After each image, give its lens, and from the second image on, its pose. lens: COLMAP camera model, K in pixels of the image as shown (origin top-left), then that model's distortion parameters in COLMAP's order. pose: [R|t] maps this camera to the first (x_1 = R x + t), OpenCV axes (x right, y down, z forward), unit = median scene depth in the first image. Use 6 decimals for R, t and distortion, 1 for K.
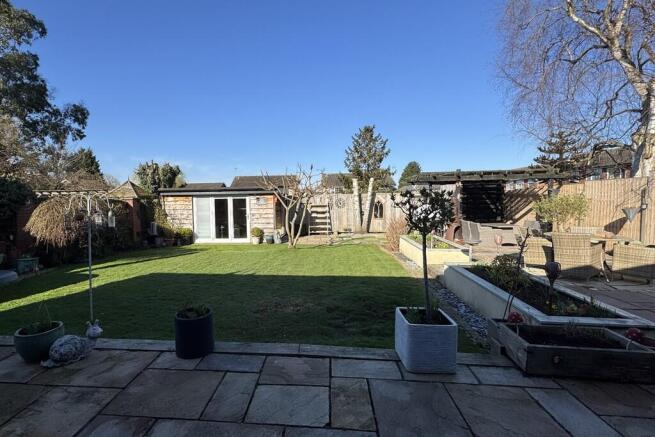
lens RADIAL K [[356.1, 0, 324.8], [0, 356.1, 216.2], [0, 0, 1]] dist [-0.002238, 0.001546]
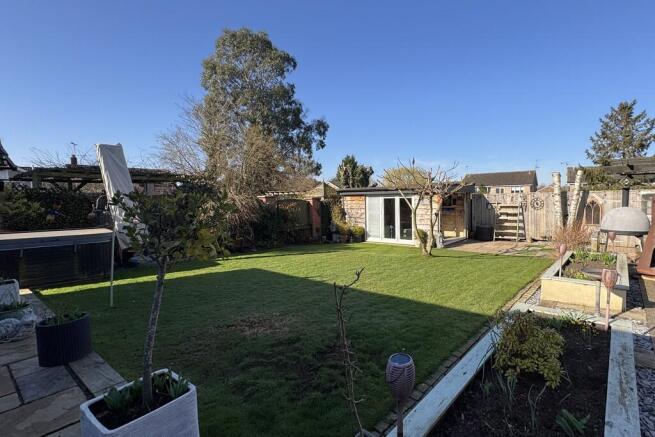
lens RADIAL K [[356.1, 0, 330.1], [0, 356.1, 217.6], [0, 0, 1]] dist [-0.002238, 0.001546]
pose [[0.837786, 0.030483, -0.545147, 0.093048], [-0.026543, 0.999534, 0.015099, -0.005102], [0.545353, 0.001821, 0.838205, 0.069949]]
